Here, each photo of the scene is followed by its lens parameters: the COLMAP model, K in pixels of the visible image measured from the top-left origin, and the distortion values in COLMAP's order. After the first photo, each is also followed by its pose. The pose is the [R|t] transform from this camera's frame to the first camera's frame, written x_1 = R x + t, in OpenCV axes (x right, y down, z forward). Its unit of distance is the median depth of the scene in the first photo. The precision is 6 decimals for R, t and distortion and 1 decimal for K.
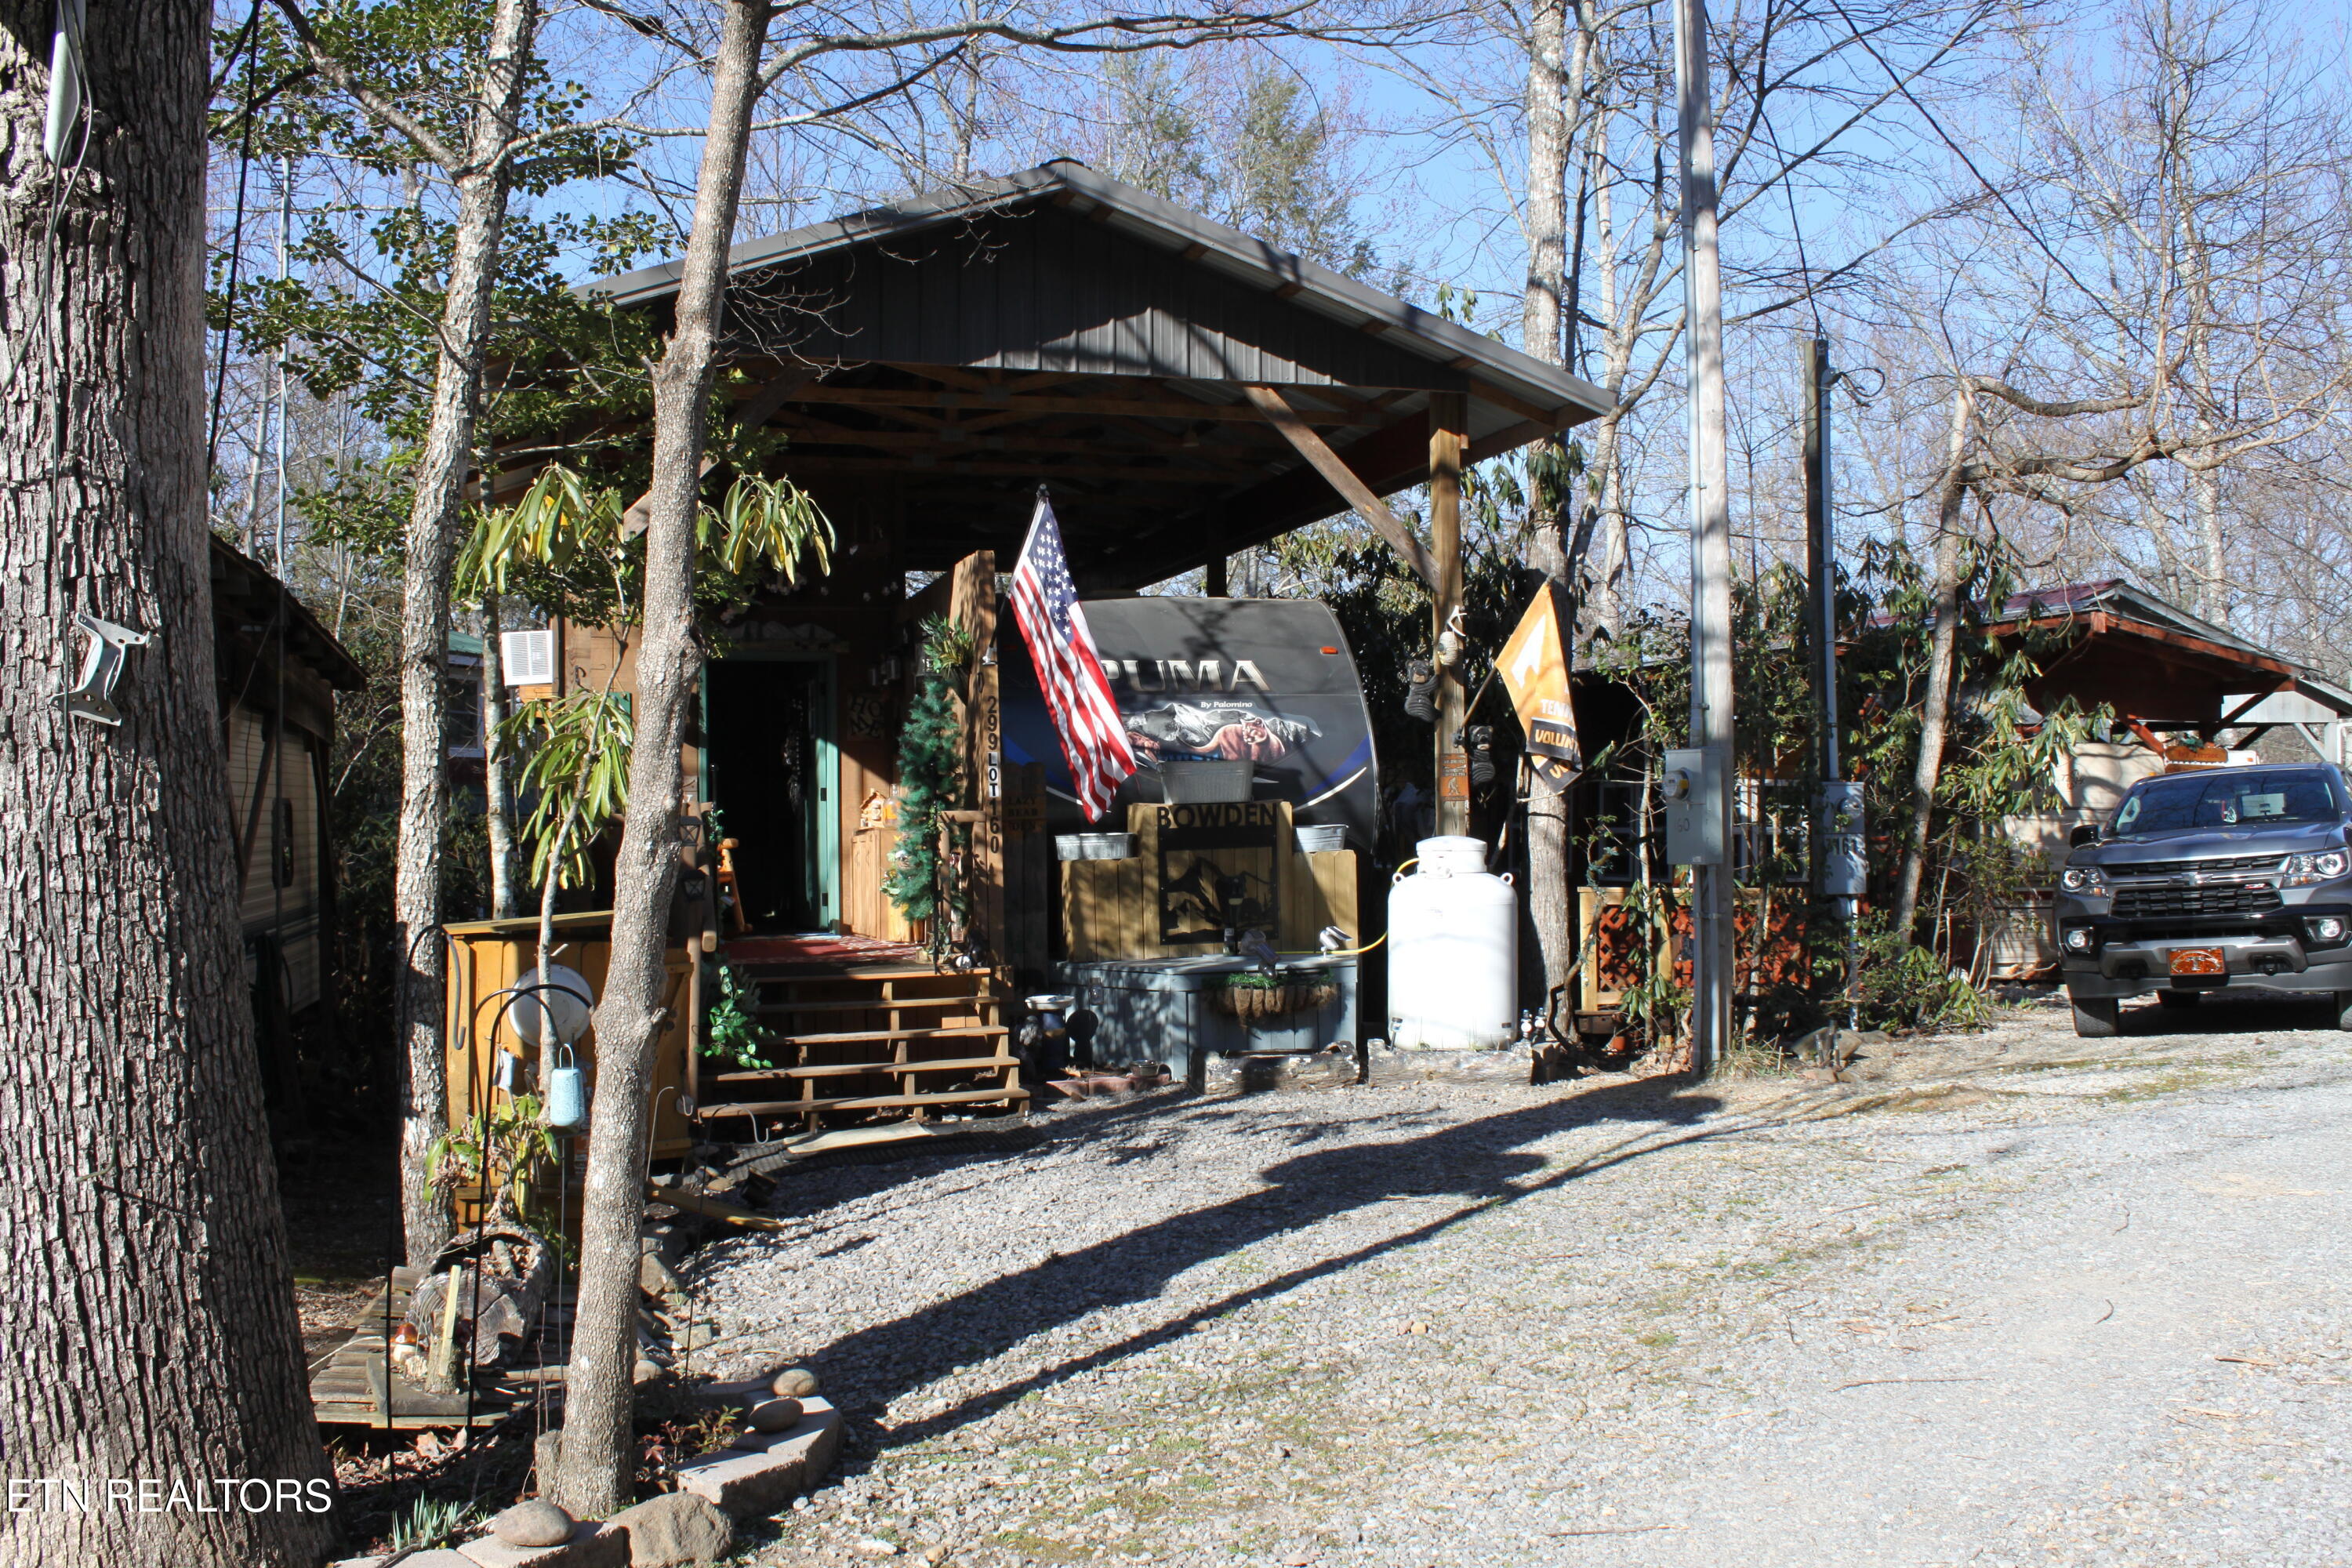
lens RADIAL K [[1973.4, 0, 1176.0], [0, 1973.4, 784.0], [0, 0, 1]] dist [-0.166804, 0.154428]
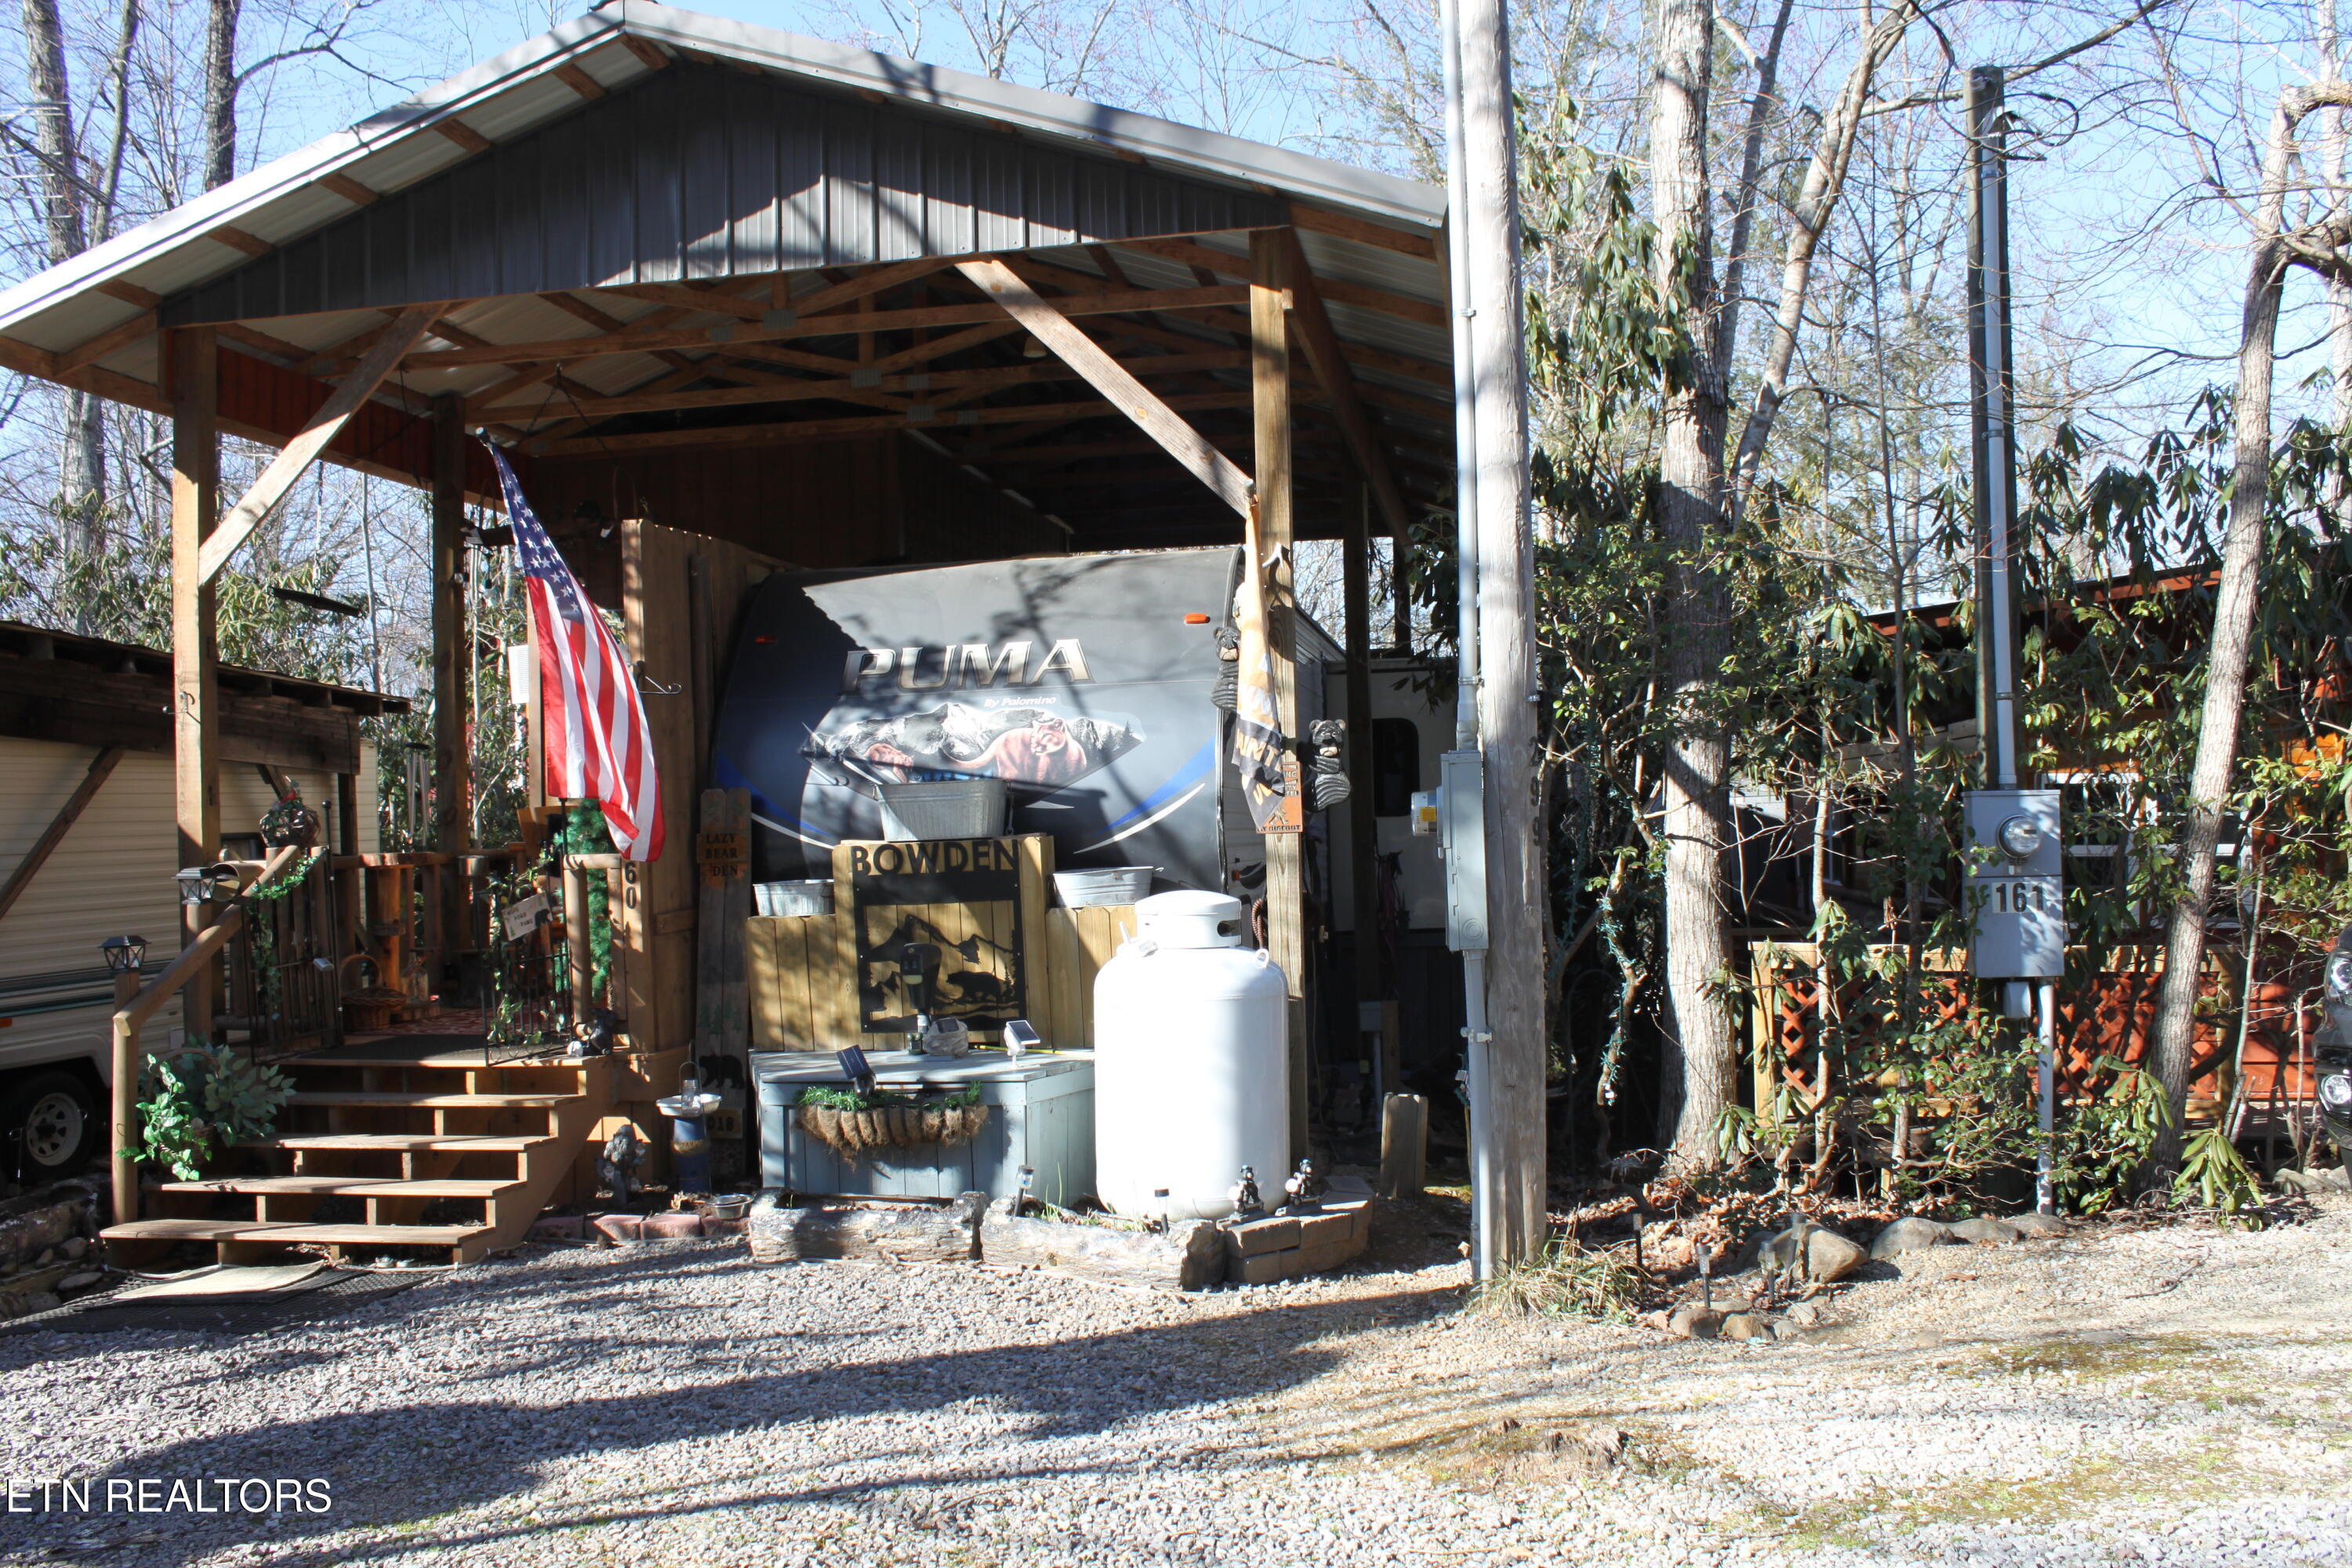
lens RADIAL K [[1973.4, 0, 1176.0], [0, 1973.4, 784.0], [0, 0, 1]] dist [-0.166804, 0.154428]
pose [[0.891151, -0.016434, -0.453409, 0.432041], [0.021310, 0.999757, 0.005648, -0.013573], [0.453206, -0.014695, 0.891285, 0.398186]]
